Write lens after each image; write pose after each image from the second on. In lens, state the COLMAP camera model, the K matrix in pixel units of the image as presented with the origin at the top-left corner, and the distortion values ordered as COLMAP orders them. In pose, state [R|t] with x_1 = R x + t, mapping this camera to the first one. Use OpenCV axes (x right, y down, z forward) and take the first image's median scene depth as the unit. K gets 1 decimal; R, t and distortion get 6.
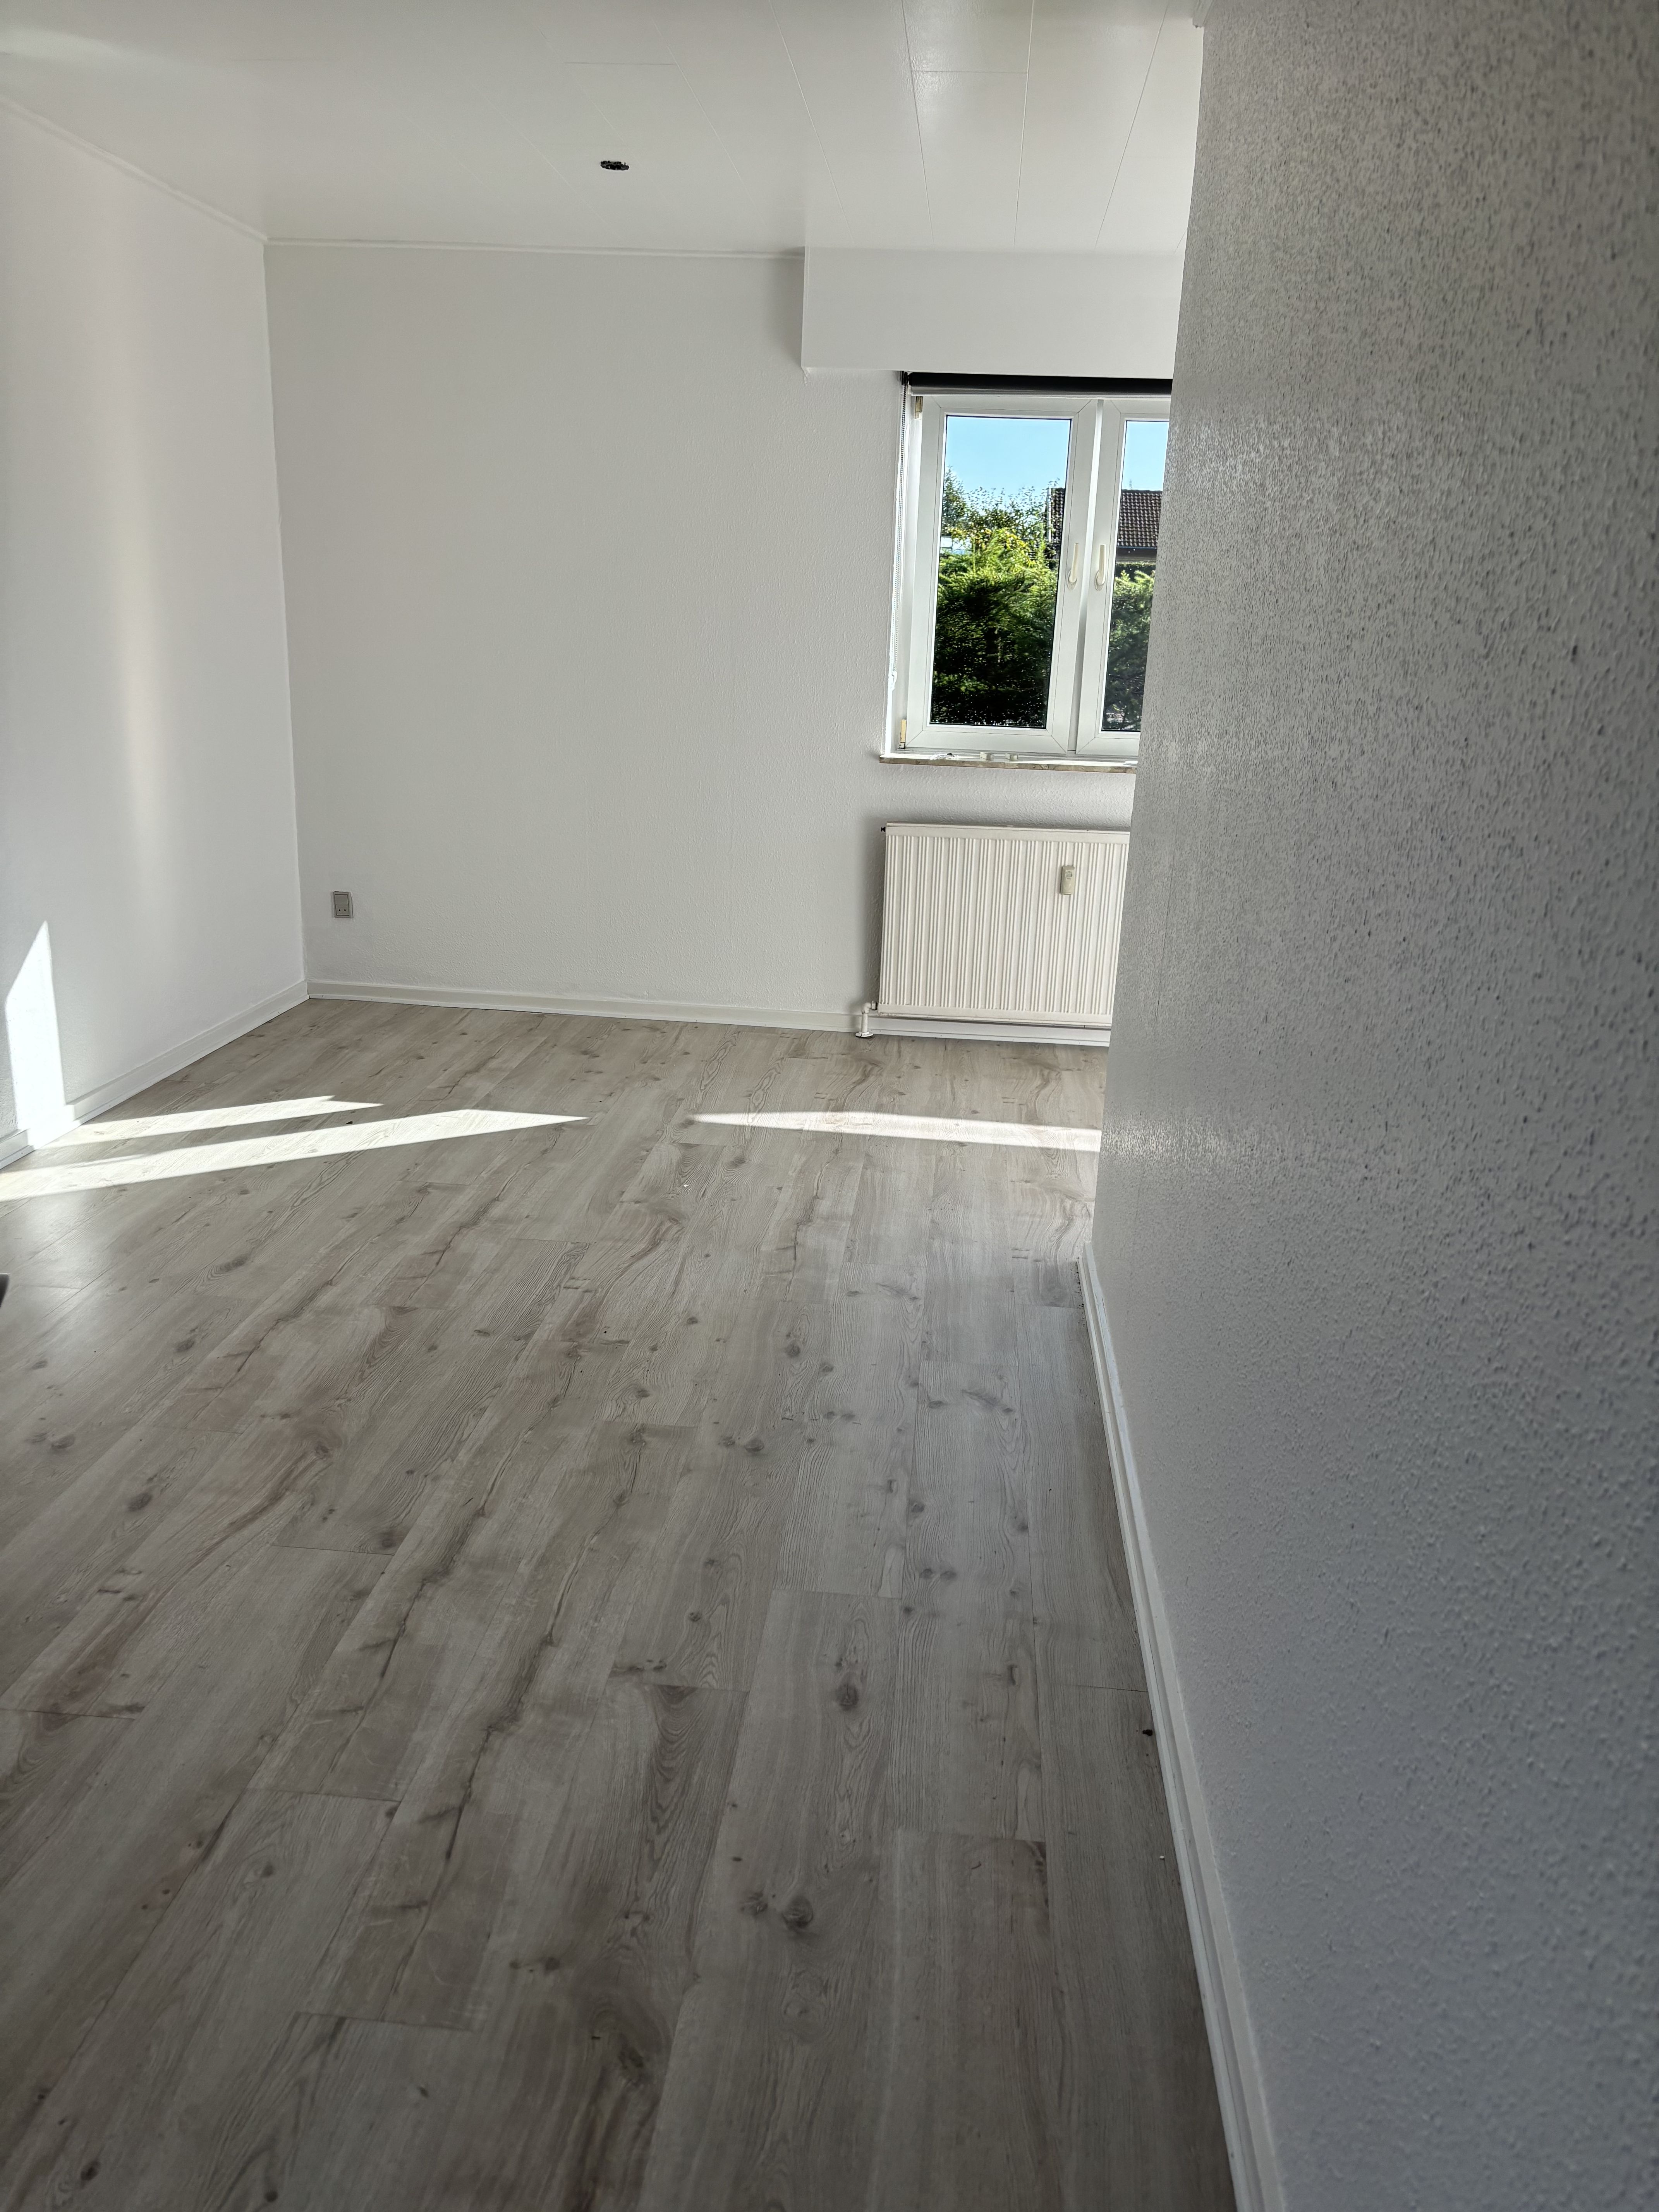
lens RADIAL K [[1673.1, 0, 810.0], [0, 1673.1, 1106.6], [0, 0, 1]] dist [0.067565, -0.085658]
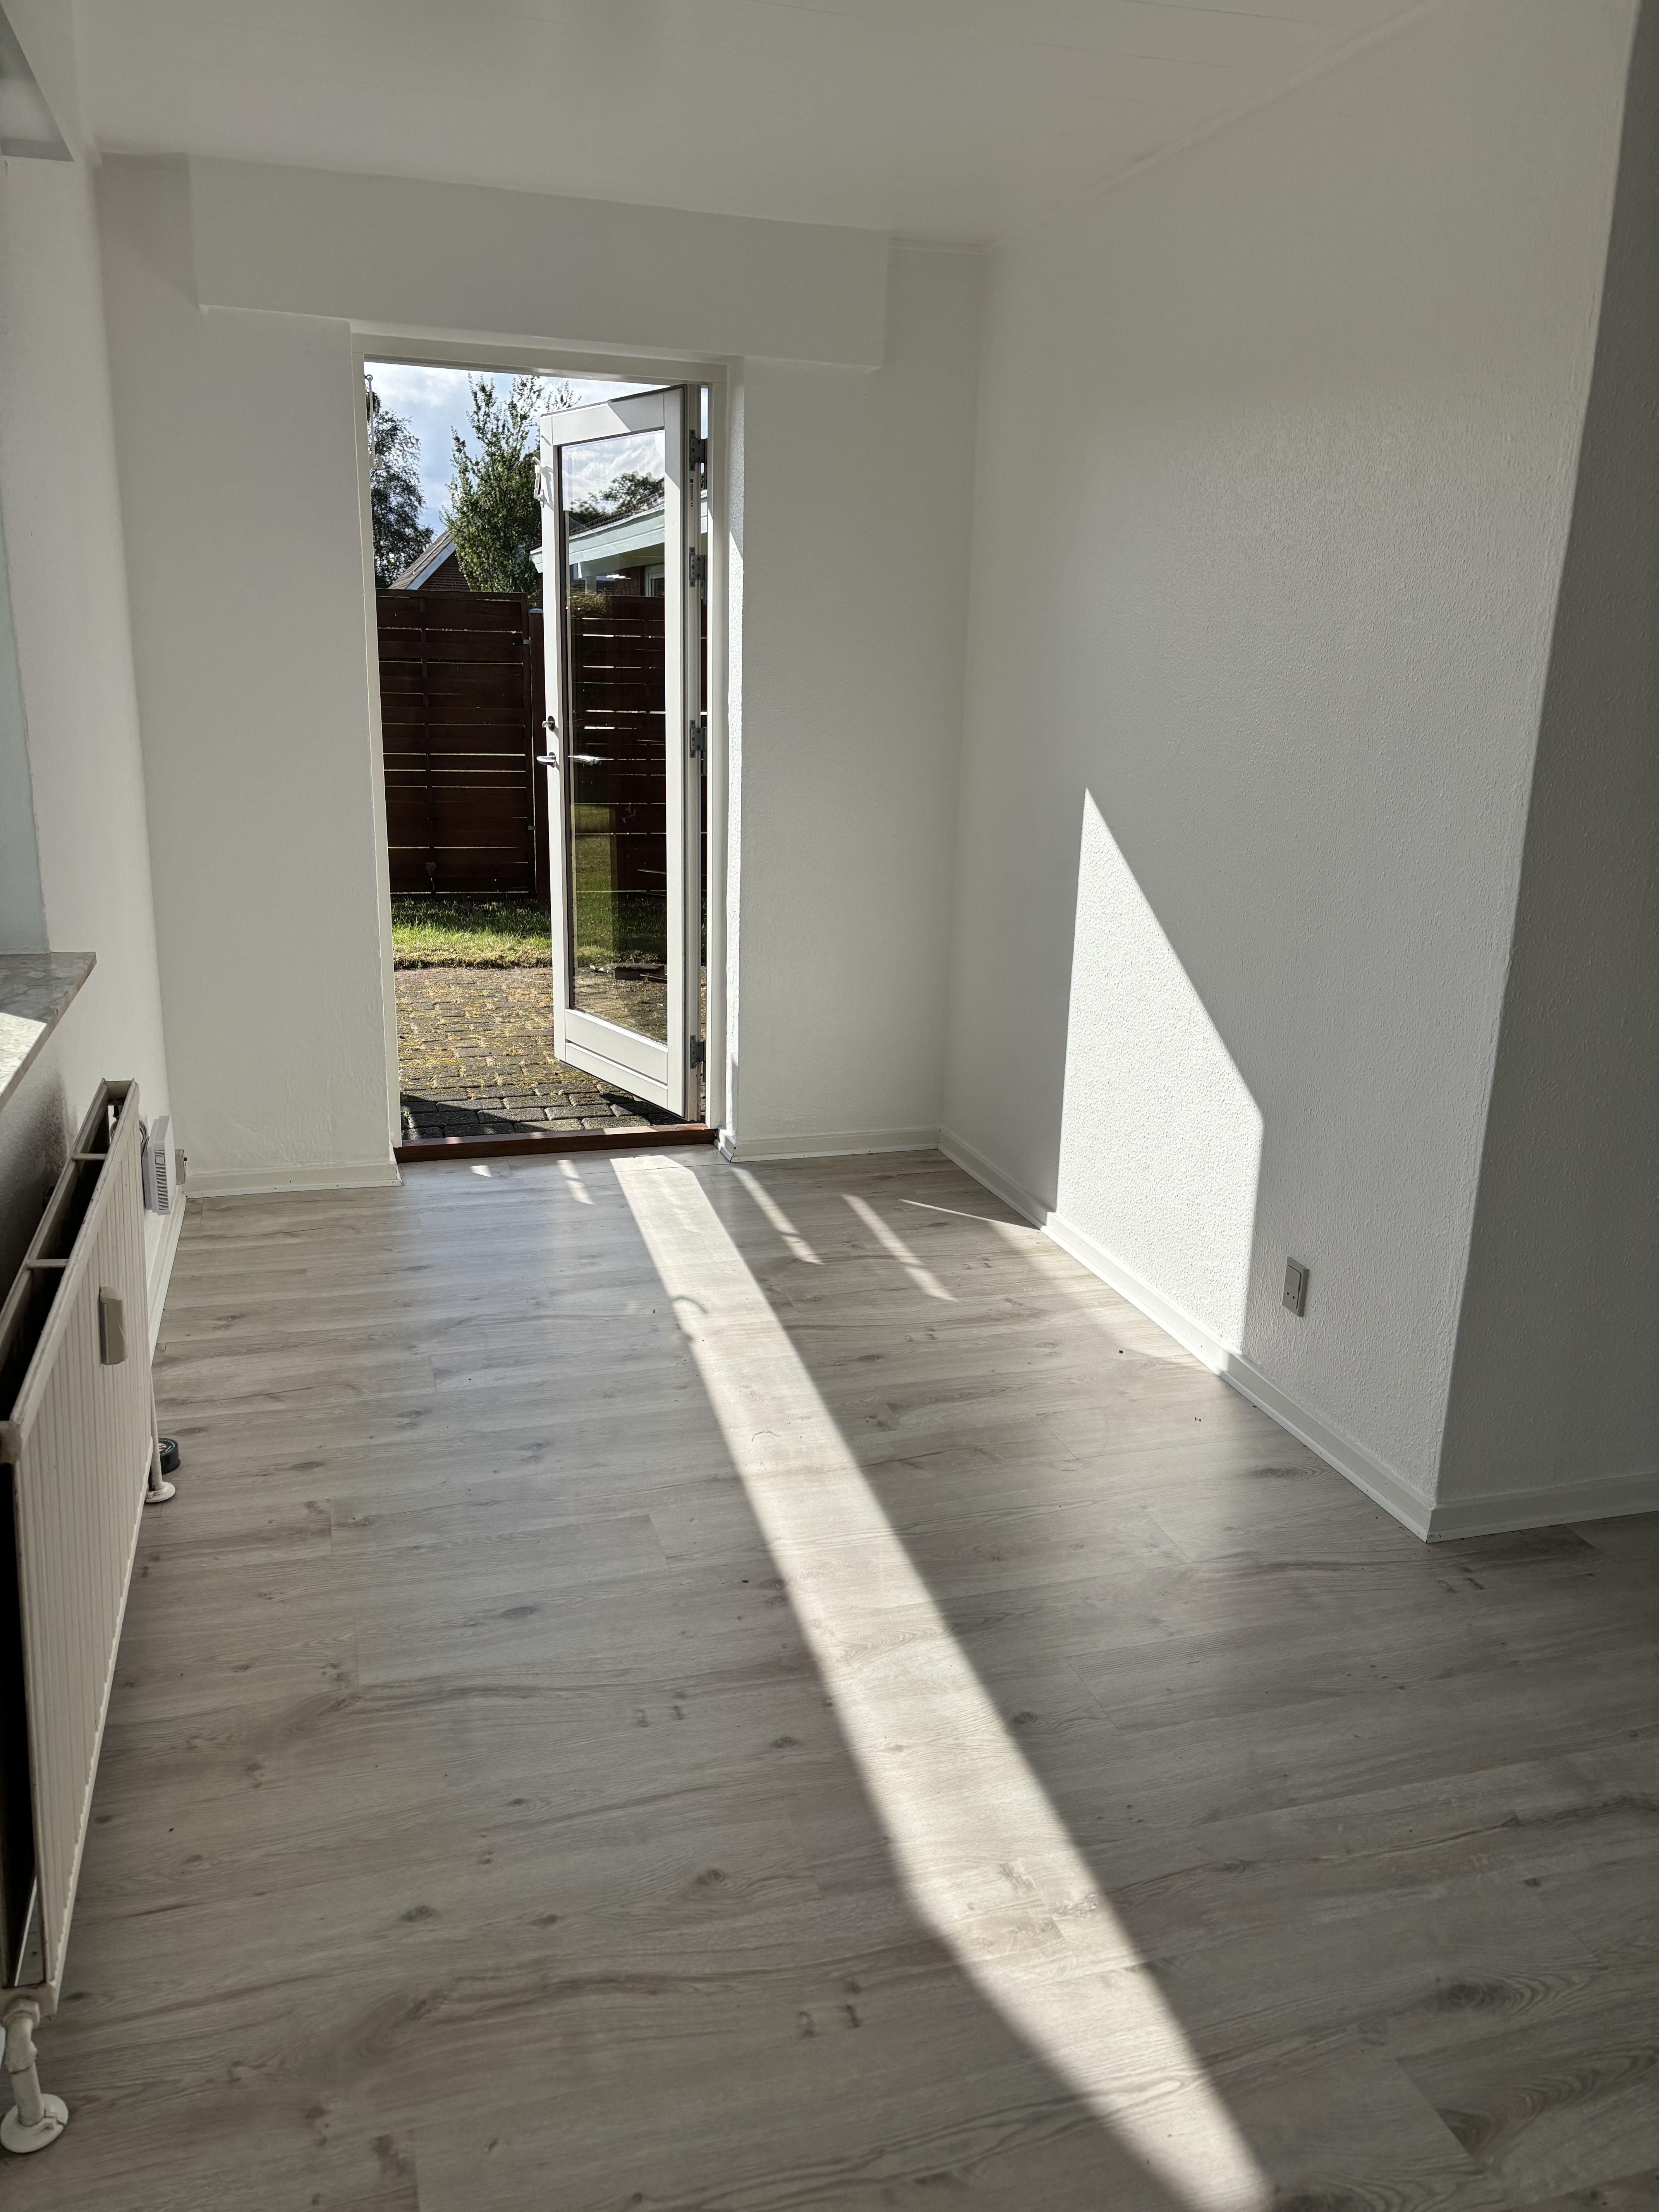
lens RADIAL K [[1673.1, 0, 810.0], [0, 1673.1, 1106.6], [0, 0, 1]] dist [0.067565, -0.085658]
pose [[-0.377902, -0.287722, 0.880004, -0.414523], [0.222058, 0.894576, 0.387845, -0.525288], [-0.898822, 0.341979, -0.274171, 1.694175]]
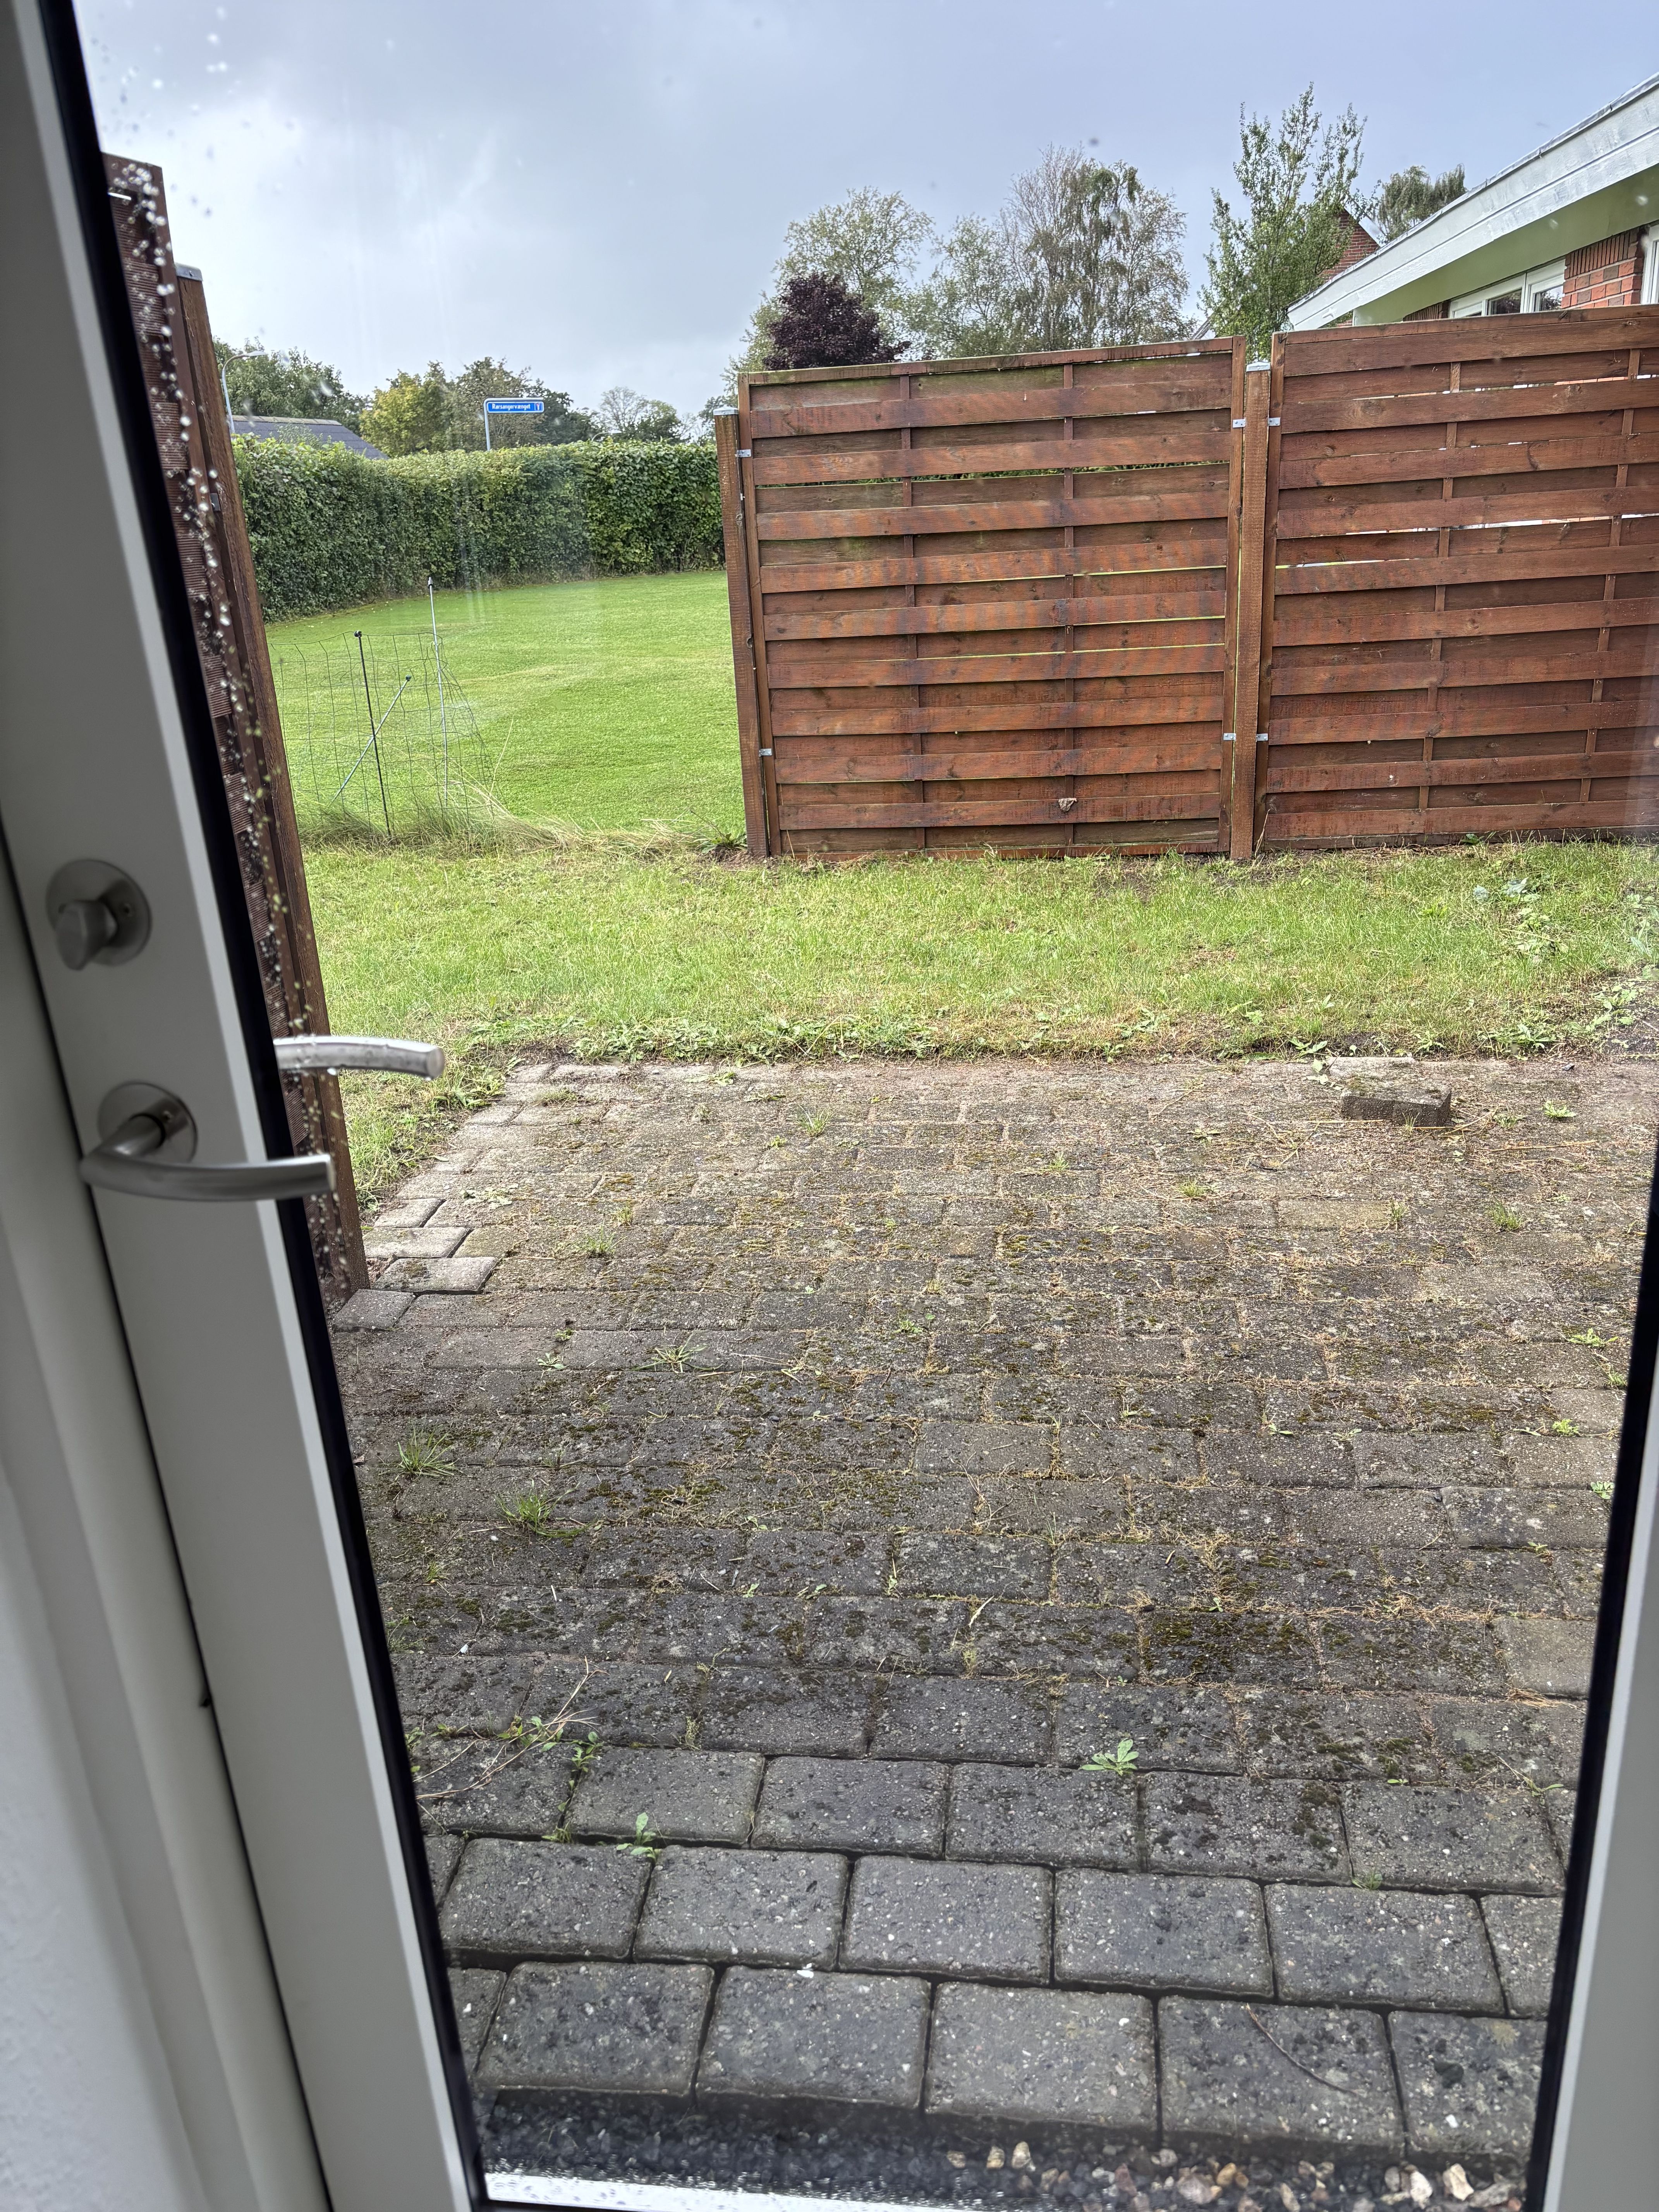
lens RADIAL K [[1643.9, 0, 818.0], [0, 1643.9, 1116.3], [0, 0, 1]] dist [0.063854, -0.086285]
pose [[0.032445, -0.398836, 0.916448, 0.833201], [0.336488, 0.867763, 0.365735, -0.358780], [-0.941129, 0.296507, 0.162358, 1.368506]]
